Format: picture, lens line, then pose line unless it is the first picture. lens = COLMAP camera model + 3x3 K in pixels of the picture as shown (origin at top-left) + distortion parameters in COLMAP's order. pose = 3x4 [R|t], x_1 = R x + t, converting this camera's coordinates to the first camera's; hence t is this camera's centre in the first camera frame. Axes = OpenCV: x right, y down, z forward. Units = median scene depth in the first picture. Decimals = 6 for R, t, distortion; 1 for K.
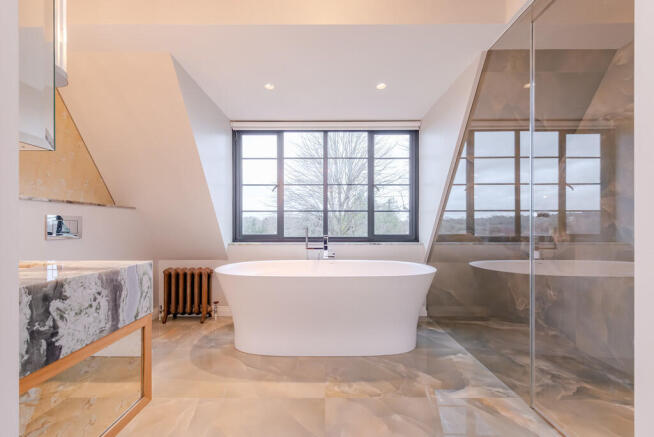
lens RADIAL K [[257.2, 0, 333.7], [0, 257.2, 228.4], [0, 0, 1]] dist [0.016418, 0.000016]
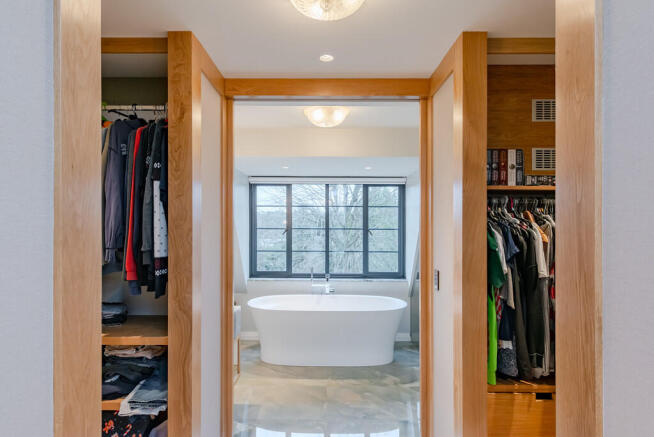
lens RADIAL K [[372.4, 0, 328.3], [0, 372.4, 220.3], [0, 0, 1]] dist [-0.001858, 0.000125]
pose [[0.999538, -0.000773, -0.030385, 0.025846], [0.000554, 0.999974, -0.007213, -0.205379], [0.030390, 0.007193, 0.999512, -0.730853]]
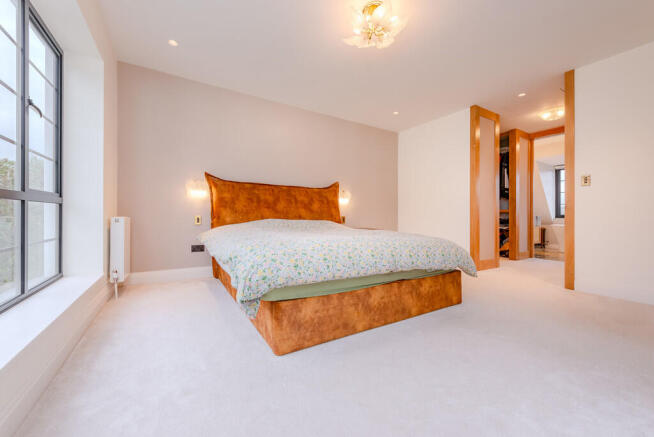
lens RADIAL K [[257.2, 0, 331.4], [0, 257.2, 218.1], [0, 0, 1]] dist [0.016418, 0.000016]
pose [[0.512515, 0.005376, -0.858661, 0.609561], [-0.003125, 0.999985, 0.004396, 0.052026], [0.858672, 0.000430, 0.512525, -2.000622]]
